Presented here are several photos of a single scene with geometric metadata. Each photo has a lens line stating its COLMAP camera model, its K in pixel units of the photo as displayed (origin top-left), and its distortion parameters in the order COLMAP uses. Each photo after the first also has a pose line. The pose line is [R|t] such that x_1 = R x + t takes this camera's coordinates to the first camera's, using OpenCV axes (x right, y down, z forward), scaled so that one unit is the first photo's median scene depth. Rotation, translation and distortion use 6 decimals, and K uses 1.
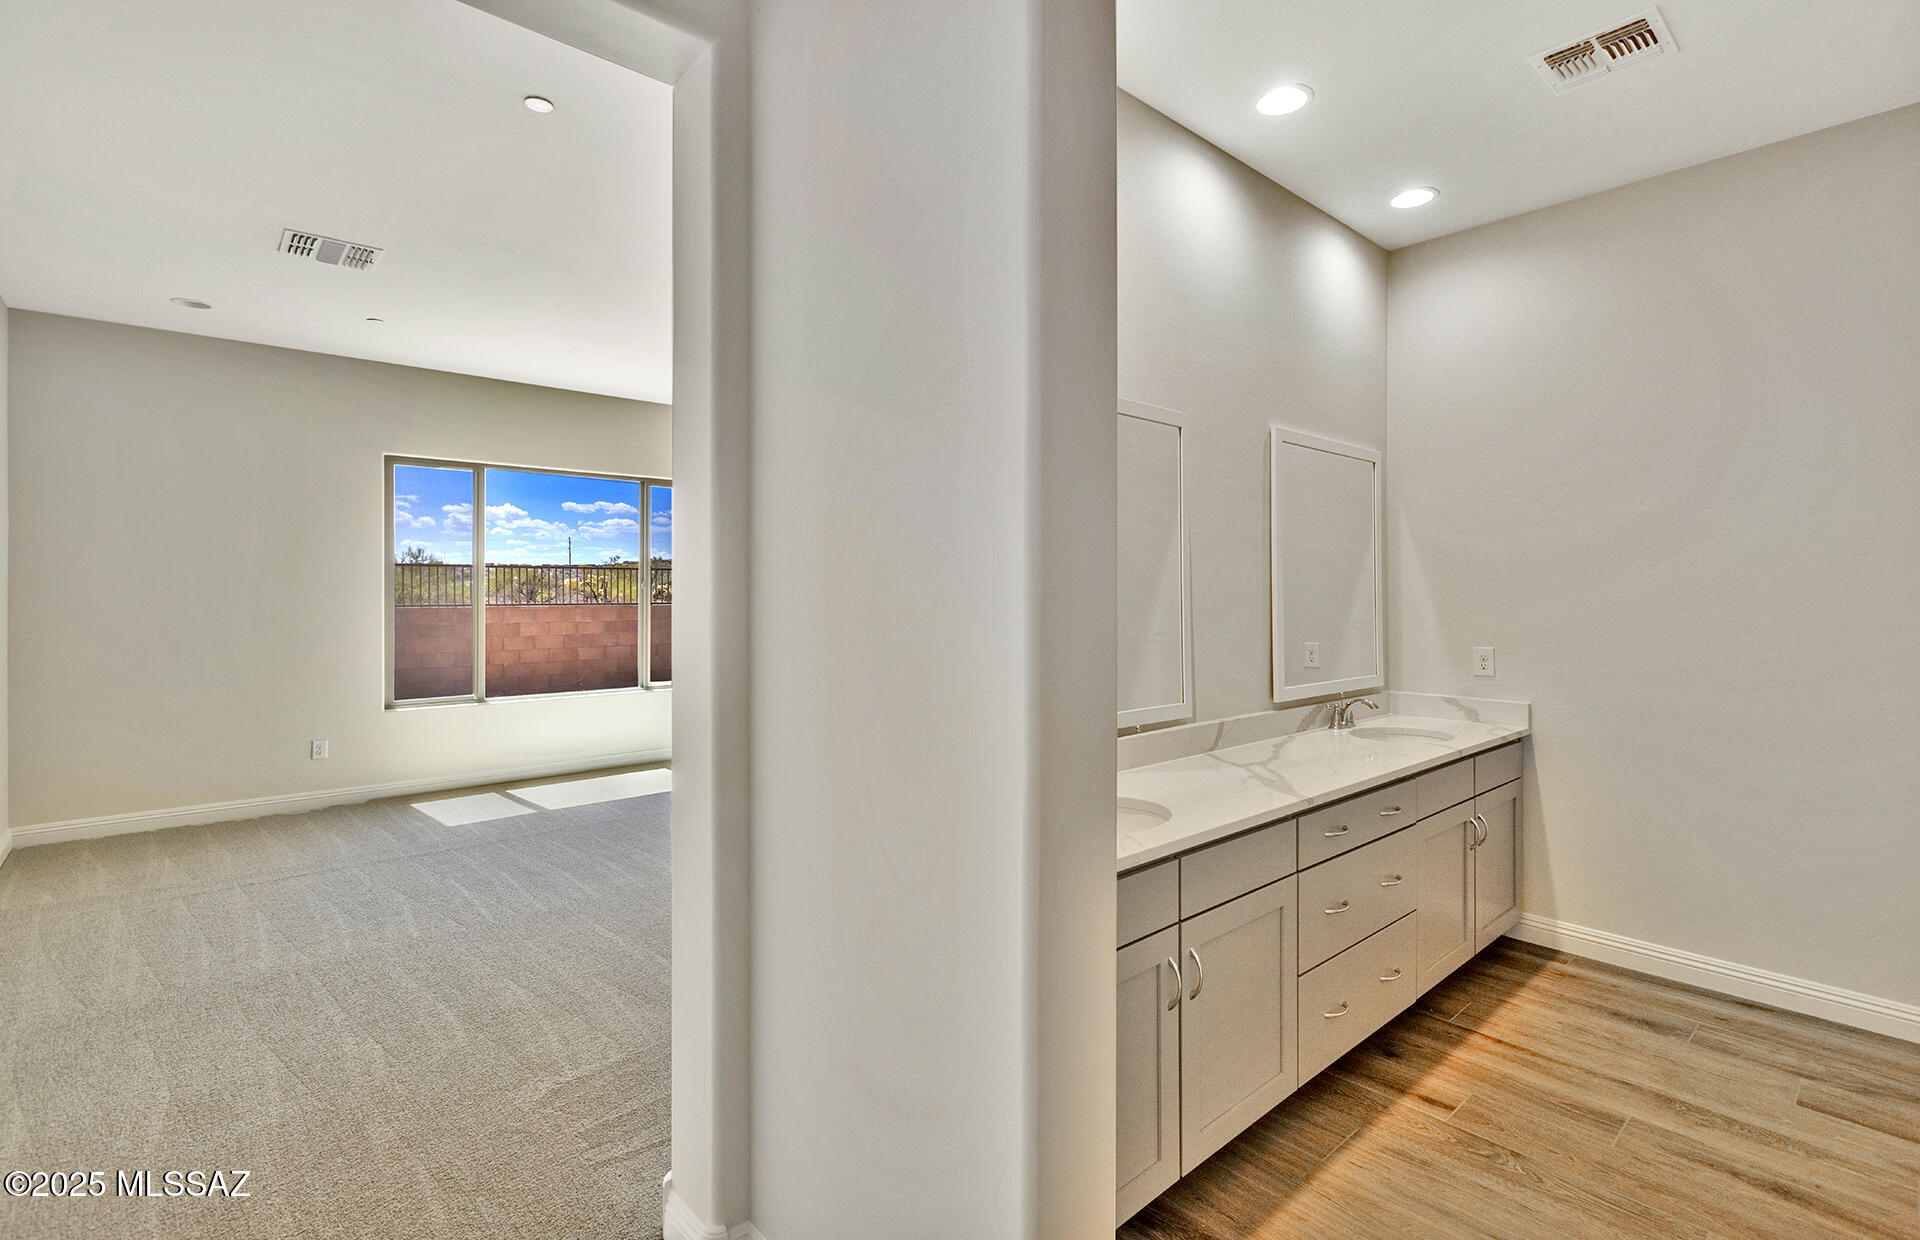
lens RADIAL K [[900.8, 0, 963.8], [0, 900.8, 587.5], [0, 0, 1]] dist [0.001487, -0.000458]
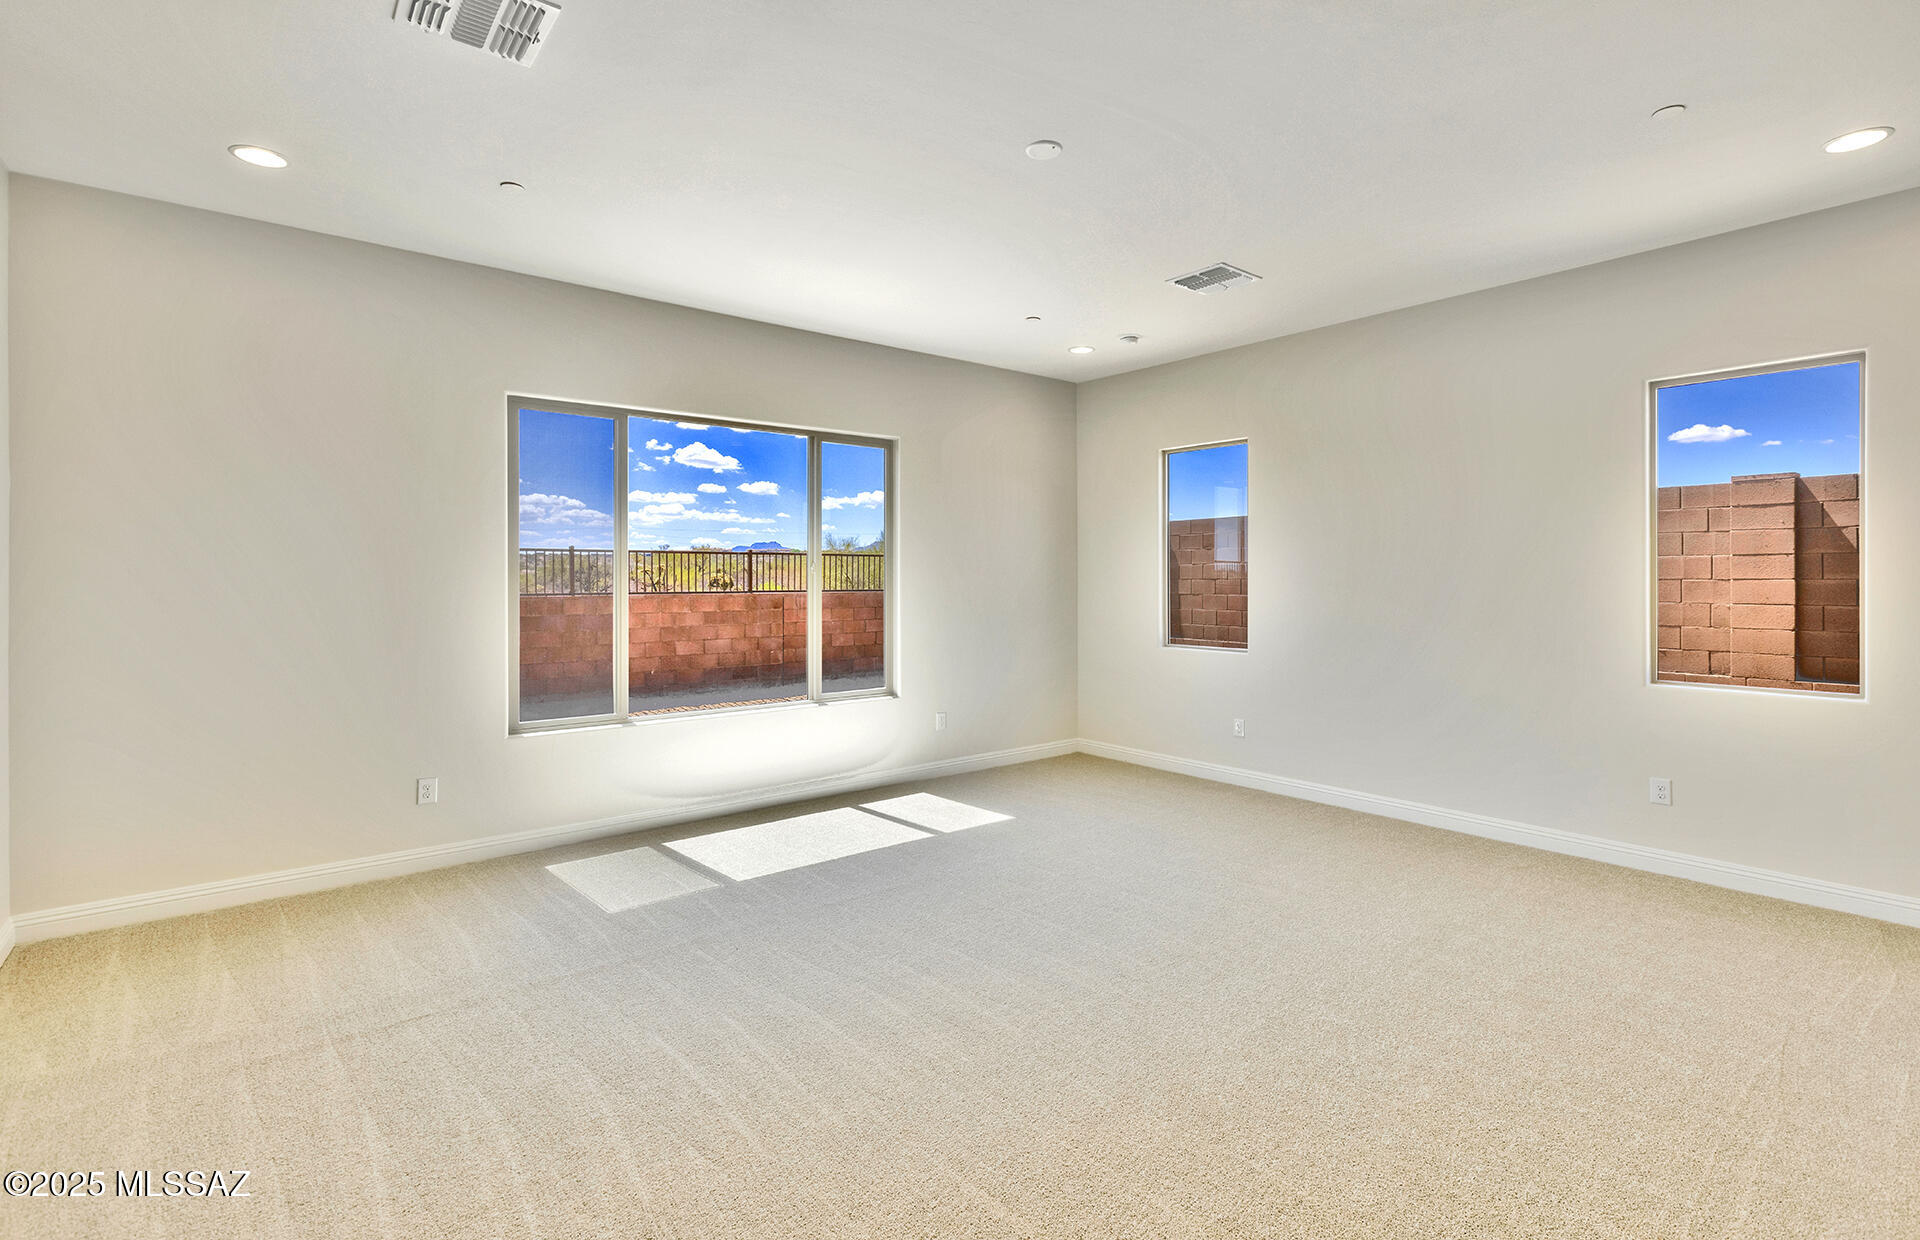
lens RADIAL K [[902.3, 0, 950.2], [0, 902.3, 573.0], [0, 0, 1]] dist [0.002898, 0.000436]
pose [[0.998214, -0.002929, -0.059666, -0.243452], [0.002771, 0.999992, -0.002738, 0.004689], [0.059673, 0.002567, 0.998215, 0.287732]]
